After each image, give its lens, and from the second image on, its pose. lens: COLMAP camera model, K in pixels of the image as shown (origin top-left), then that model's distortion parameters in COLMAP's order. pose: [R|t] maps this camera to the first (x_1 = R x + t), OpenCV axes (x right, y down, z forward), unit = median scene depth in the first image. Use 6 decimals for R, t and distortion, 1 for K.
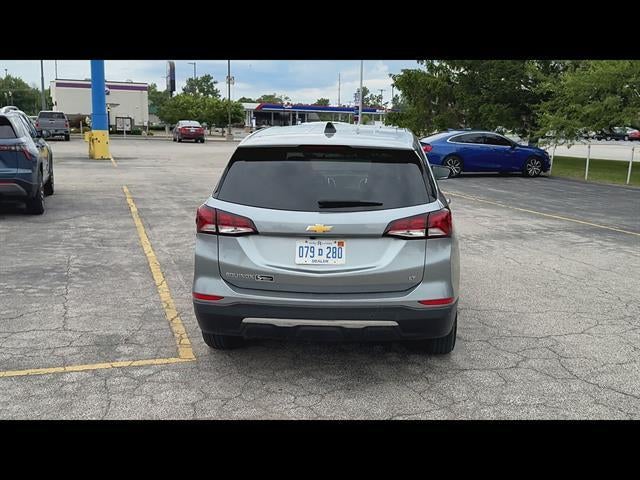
lens RADIAL K [[727.6, 0, 350.4], [0, 727.6, 240.5], [0, 0, 1]] dist [0.171081, -0.366685]
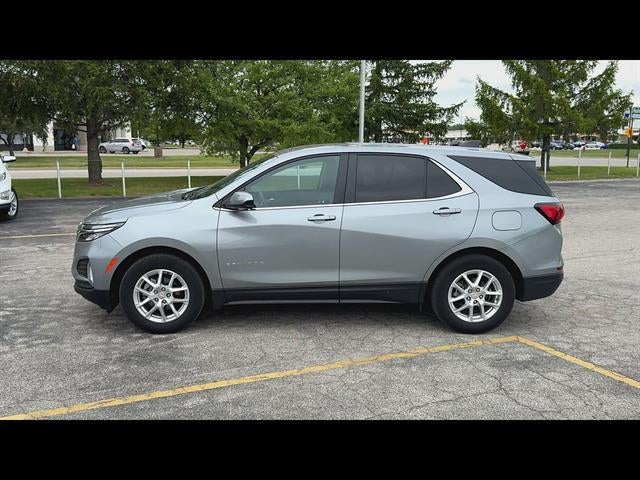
lens RADIAL K [[623.2, 0, 303.3], [0, 623.2, 232.9], [0, 0, 1]] dist [0.166178, -0.326855]
pose [[-0.118716, -0.170143, 0.978242, -0.876323], [0.152854, 0.970334, 0.187317, -0.192055], [-0.981092, 0.171766, -0.089187, 1.047812]]
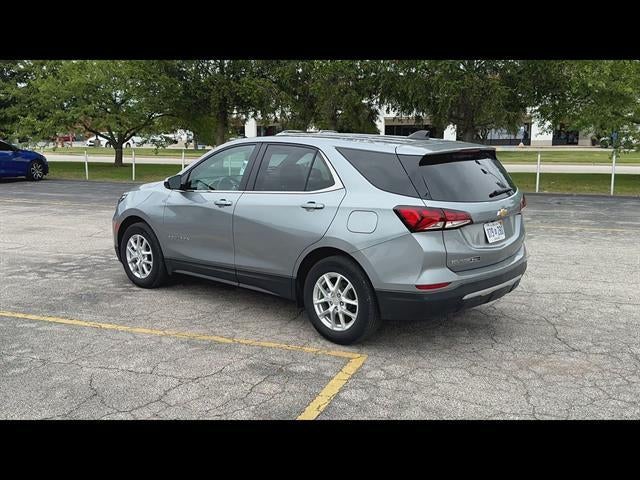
lens RADIAL K [[659.9, 0, 322.6], [0, 659.9, 216.8], [0, 0, 1]] dist [0.099386, 0.002348]
pose [[0.615597, -0.122239, 0.778523, -0.728964], [0.139499, 0.989199, 0.045012, -0.067383], [-0.775616, 0.080894, 0.626000, 0.316549]]
